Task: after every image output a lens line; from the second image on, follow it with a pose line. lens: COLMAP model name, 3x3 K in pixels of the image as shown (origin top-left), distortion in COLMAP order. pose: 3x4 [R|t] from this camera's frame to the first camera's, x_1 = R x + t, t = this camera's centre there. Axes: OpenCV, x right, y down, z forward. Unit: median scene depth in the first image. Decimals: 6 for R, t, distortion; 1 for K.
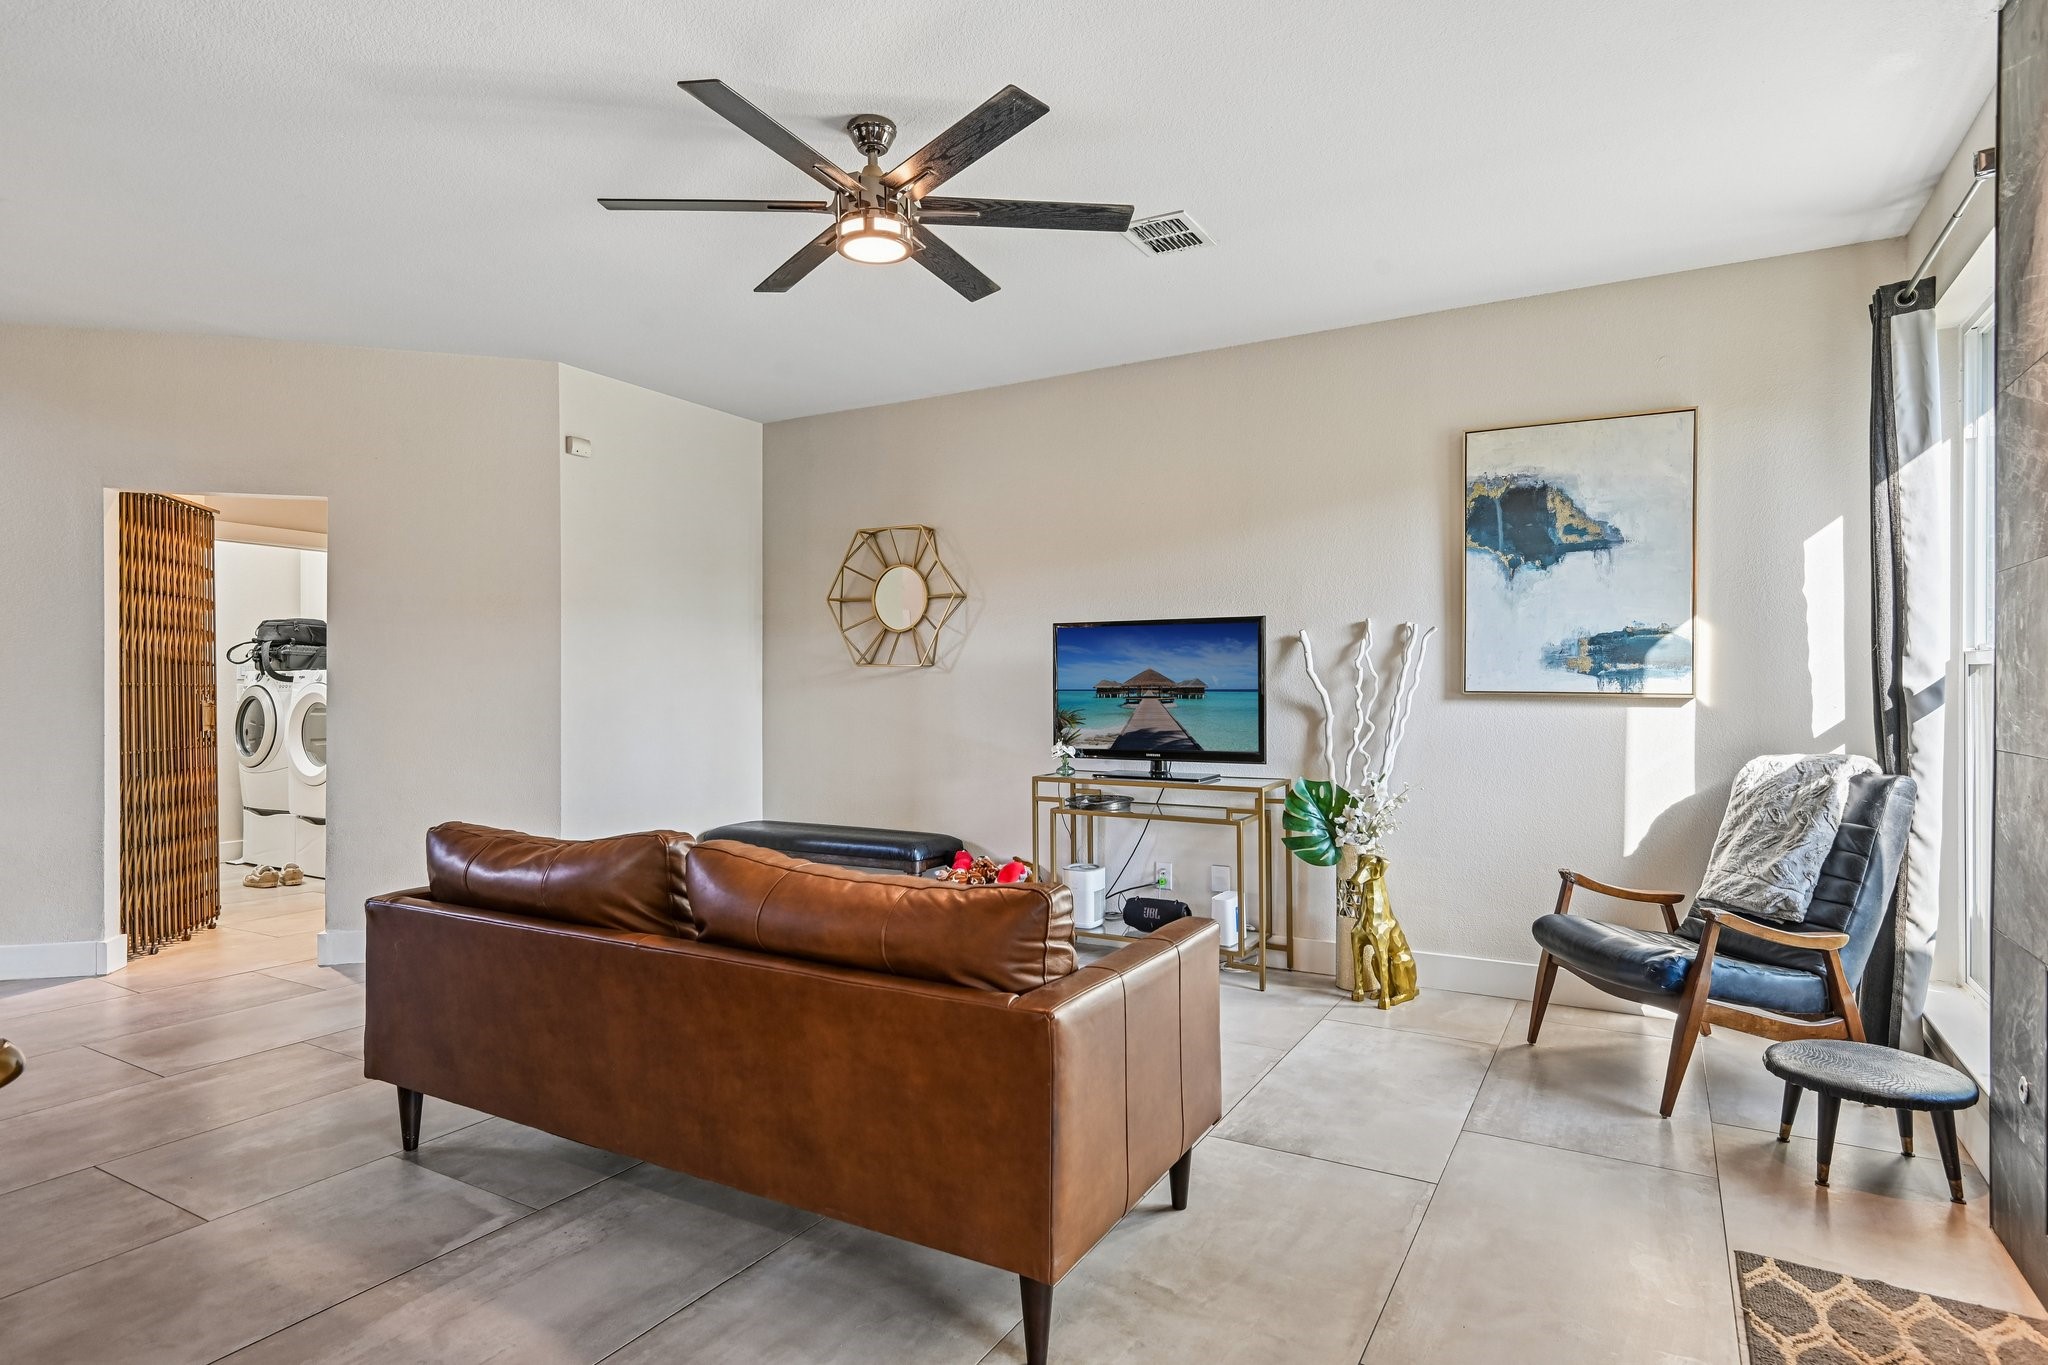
lens RADIAL K [[1098.1, 0, 1025.9], [0, 1098.1, 690.2], [0, 0, 1]] dist [0.003098, -0.009225]
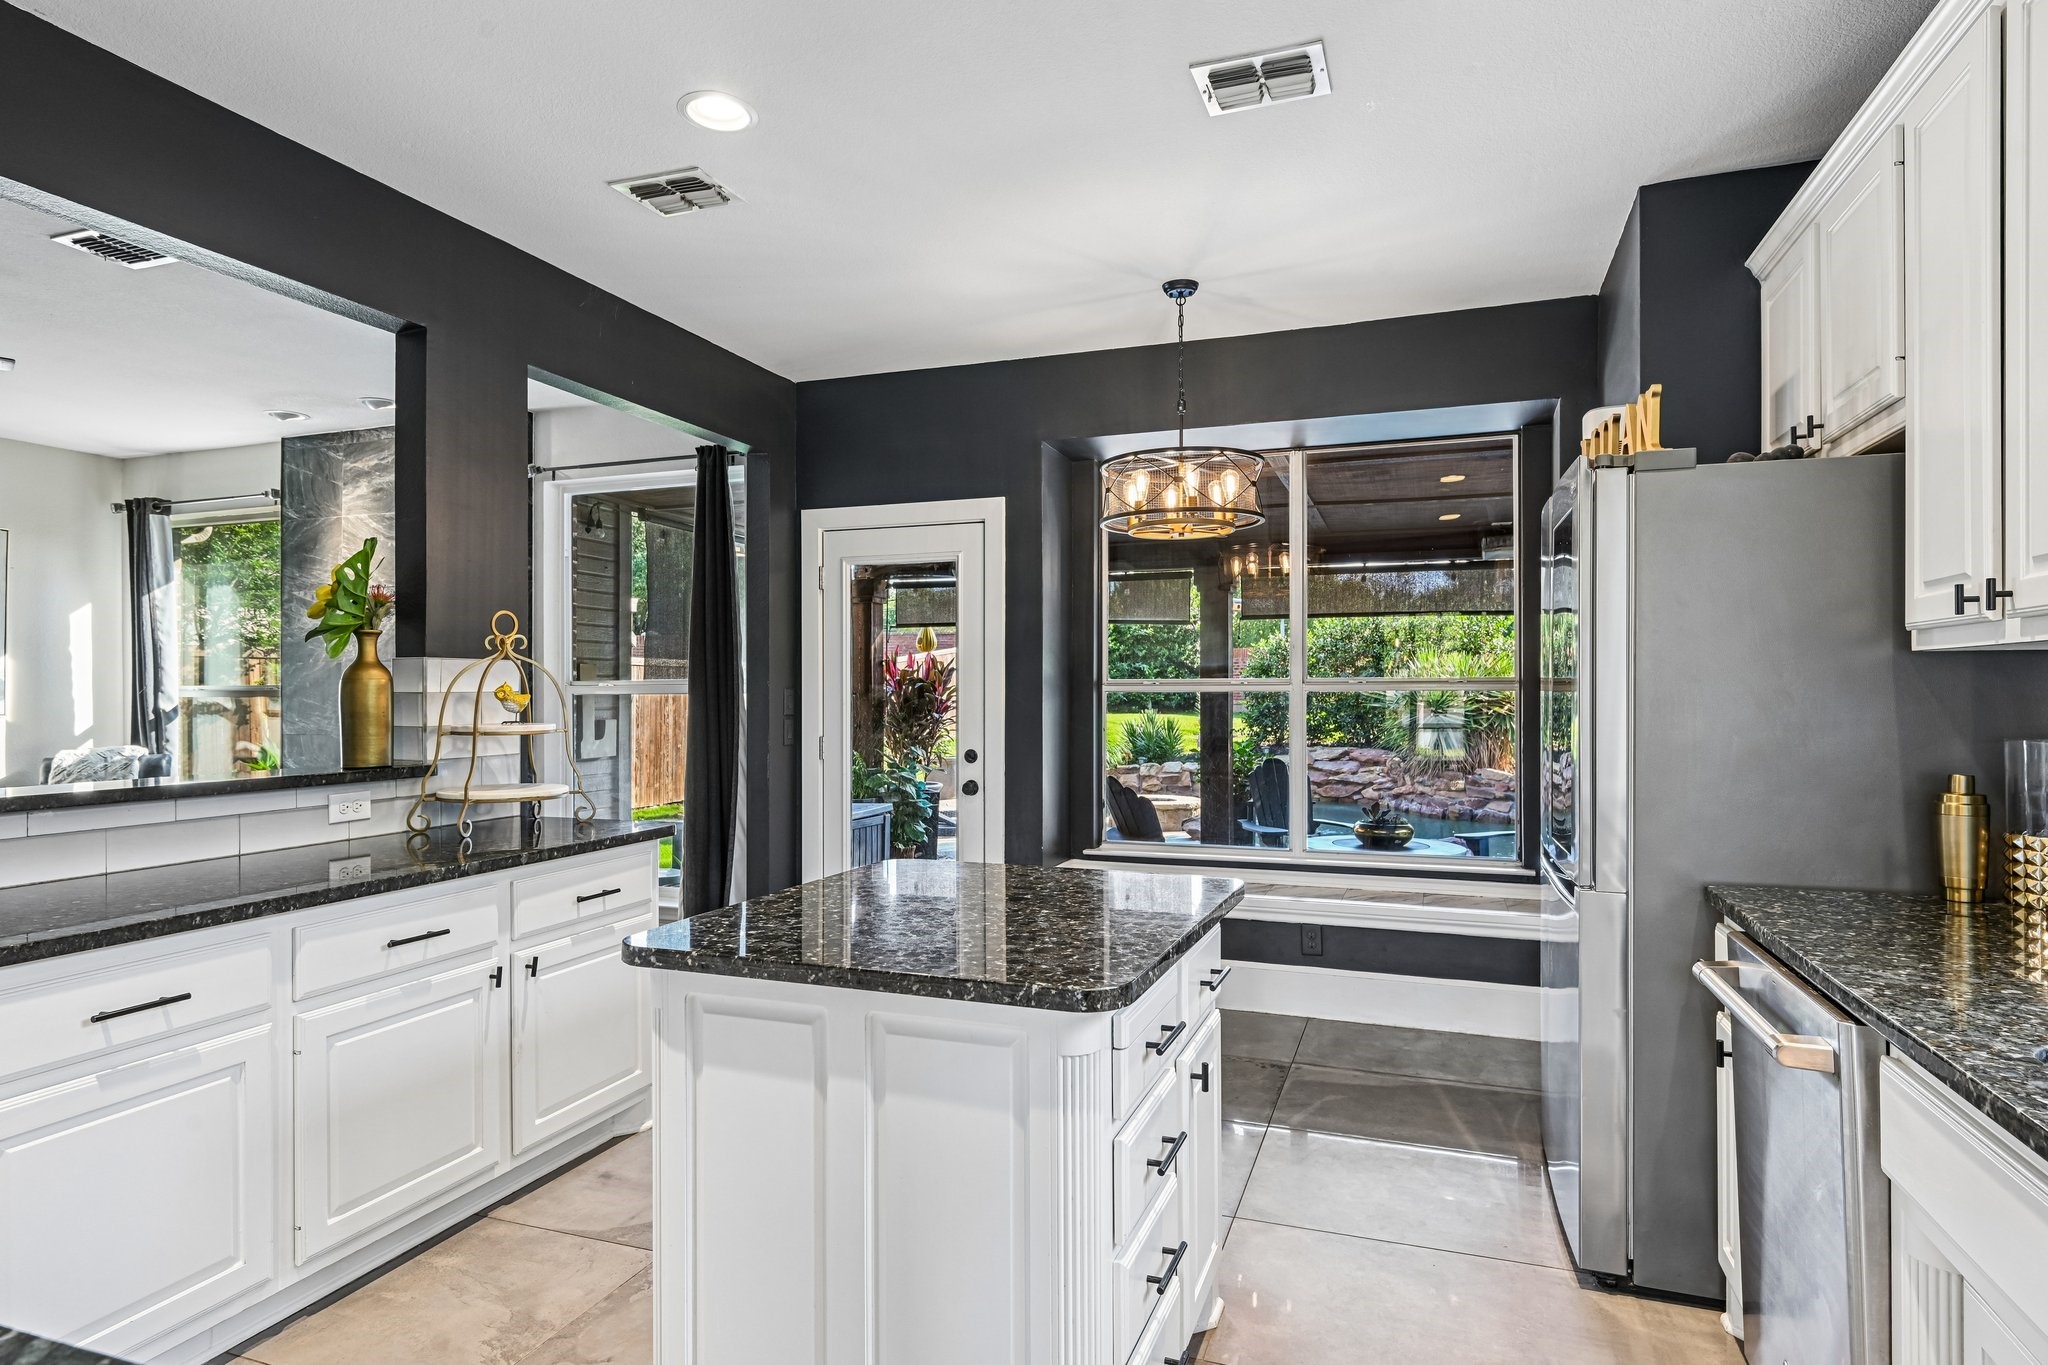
lens RADIAL K [[1098.1, 0, 1025.9], [0, 1098.1, 690.2], [0, 0, 1]] dist [0.003098, -0.009225]
pose [[-0.190296, 0.002248, 0.981724, -1.060983], [0.009178, 0.999958, -0.000511, -0.015248], [-0.981684, 0.008913, -0.190308, -0.102935]]
